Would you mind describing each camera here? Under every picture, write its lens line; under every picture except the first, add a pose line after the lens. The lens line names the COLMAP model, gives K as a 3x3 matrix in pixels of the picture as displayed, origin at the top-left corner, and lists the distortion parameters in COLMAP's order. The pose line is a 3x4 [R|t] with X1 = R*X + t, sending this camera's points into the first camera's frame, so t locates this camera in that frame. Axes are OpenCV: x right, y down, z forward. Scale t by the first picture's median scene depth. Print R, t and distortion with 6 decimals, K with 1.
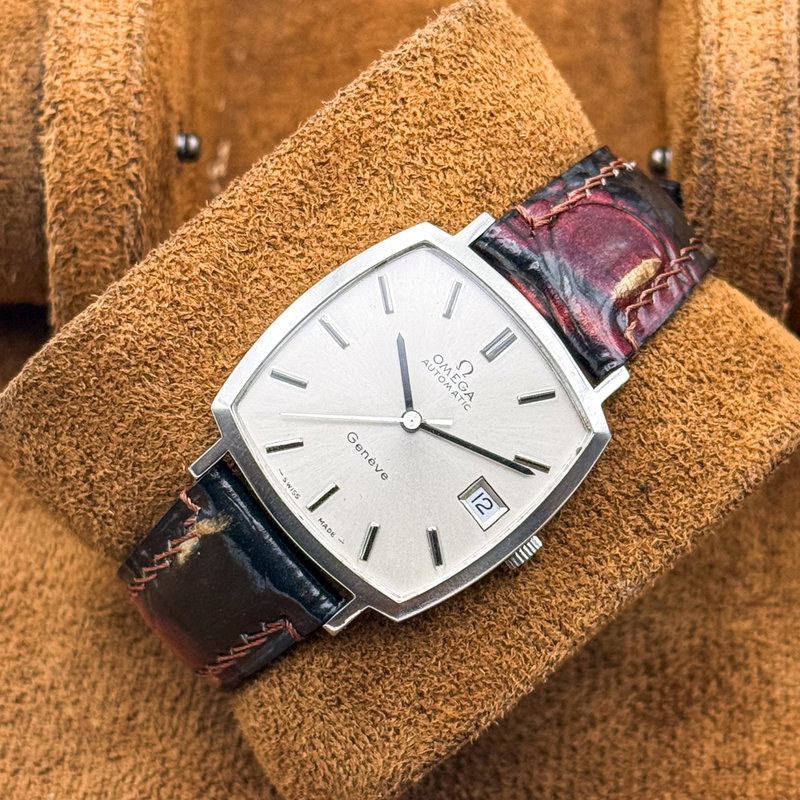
lens RADIAL K [[2649.6, 0, 400.0], [0, 2649.6, 400.0], [0, 0, 1]] dist [0.127722, -1.012071]
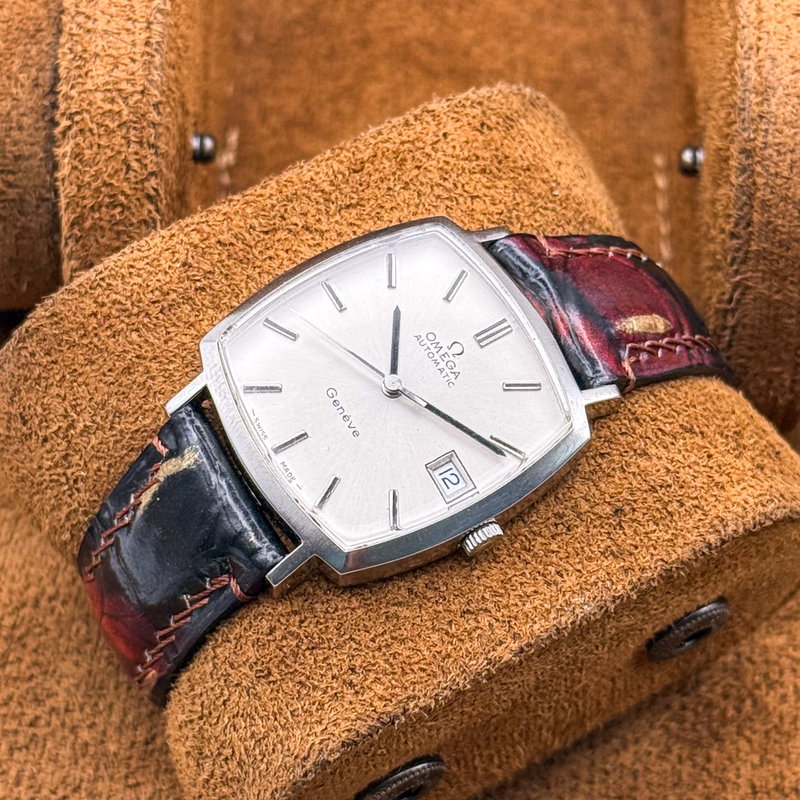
lens RADIAL K [[2649.6, 0, 400.0], [0, 2649.6, 400.0], [0, 0, 1]] dist [0.127722, -1.012071]
pose [[0.982939, 0.156053, -0.097354, 0.101563], [-0.180358, 0.921580, -0.343745, 0.343976], [0.036077, 0.355439, 0.934003, 0.073258]]
